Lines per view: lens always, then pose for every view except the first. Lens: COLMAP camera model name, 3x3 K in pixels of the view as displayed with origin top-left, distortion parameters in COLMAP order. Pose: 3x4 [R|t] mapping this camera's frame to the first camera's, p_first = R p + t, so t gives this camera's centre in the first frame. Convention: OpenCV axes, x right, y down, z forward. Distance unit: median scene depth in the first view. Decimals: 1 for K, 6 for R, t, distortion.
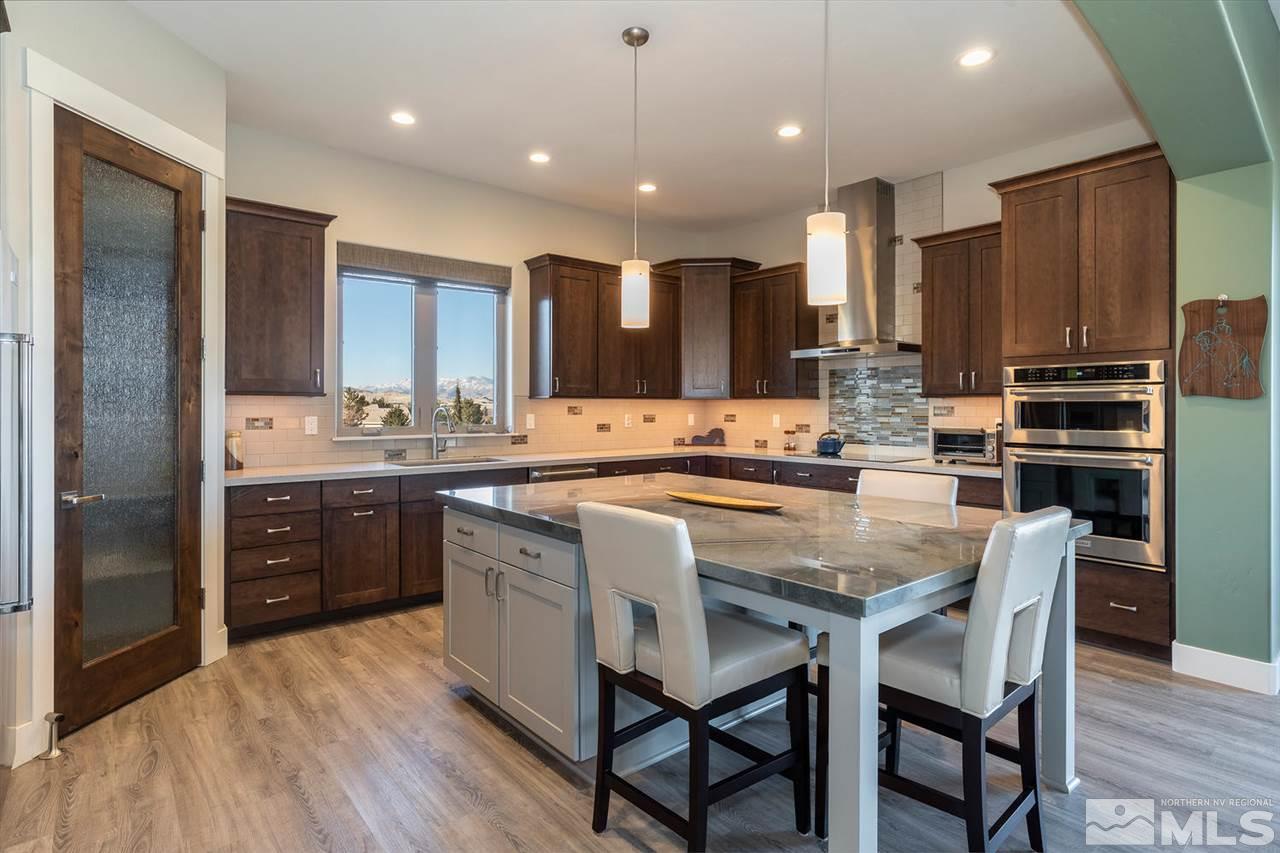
lens RADIAL K [[660.0, 0, 638.4], [0, 660.0, 414.9], [0, 0, 1]] dist [-0.003922, 0.003545]
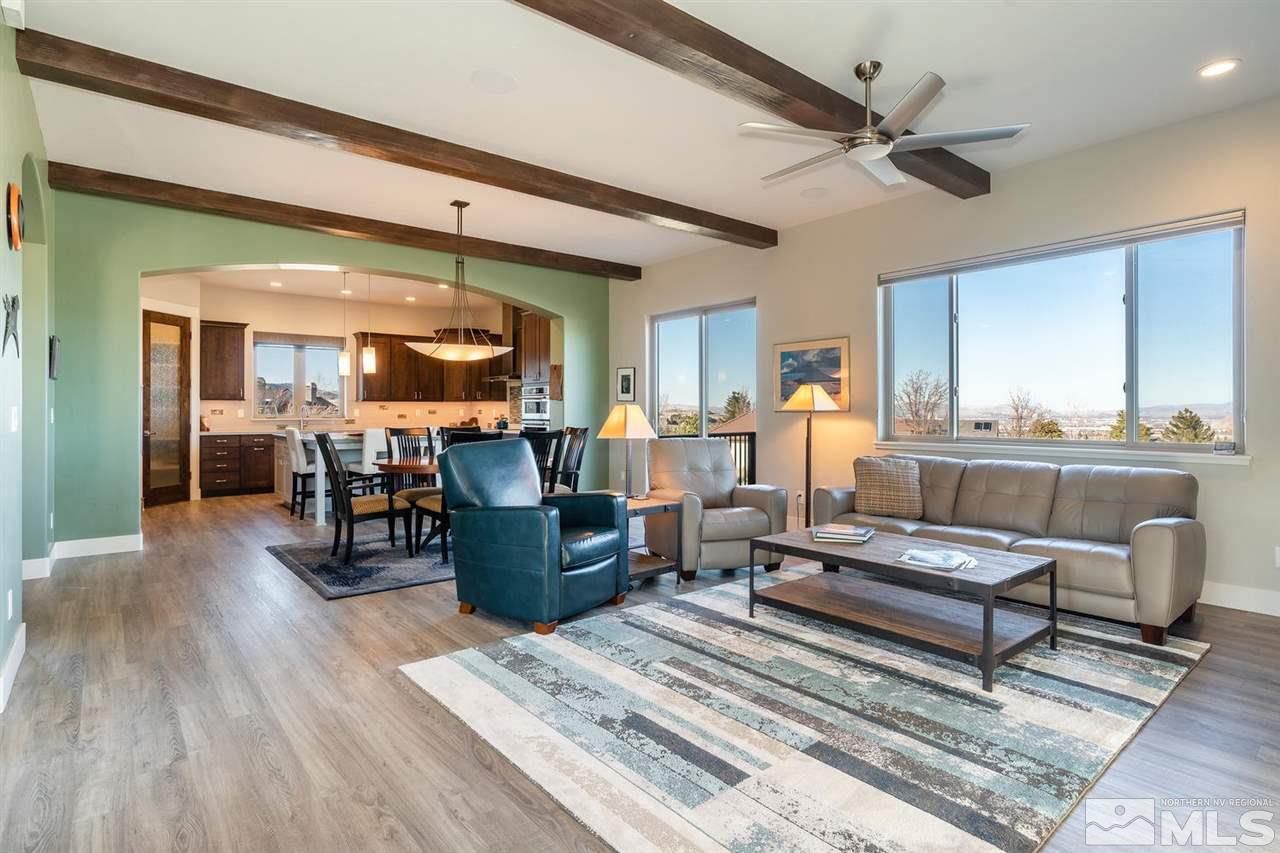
lens RADIAL K [[660.0, 0, 645.8], [0, 660.0, 416.2], [0, 0, 1]] dist [-0.003922, 0.003545]
pose [[0.999997, -0.001412, -0.002024, 0.867082], [0.001403, 0.999990, -0.004298, 0.036373], [0.002030, 0.004296, 0.999989, -1.217429]]
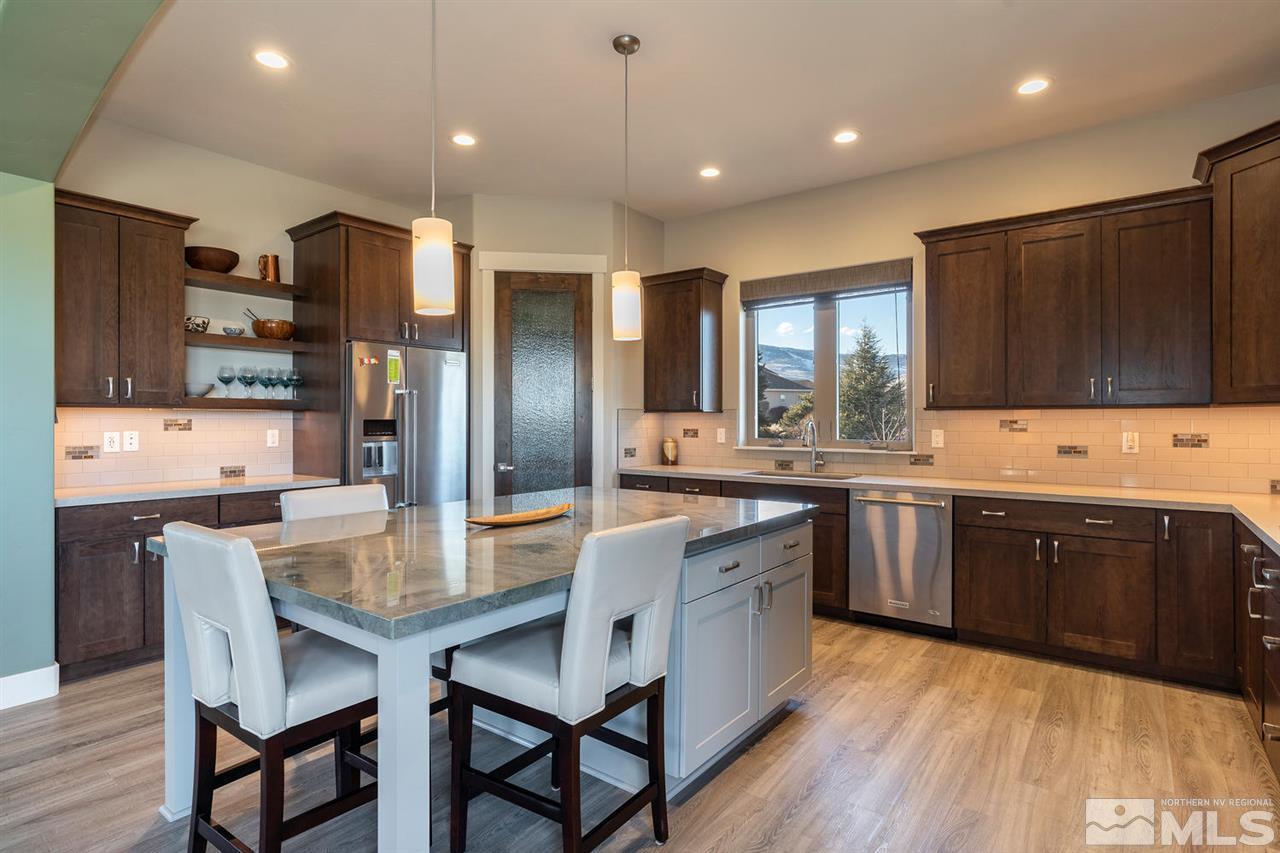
lens RADIAL K [[660.0, 0, 630.2], [0, 660.0, 424.5], [0, 0, 1]] dist [-0.003922, 0.003545]
pose [[0.218125, 0.005386, -0.975906, 0.656873], [-0.011950, 0.999925, 0.002848, -0.006151], [0.975848, 0.011041, 0.218173, 0.534808]]
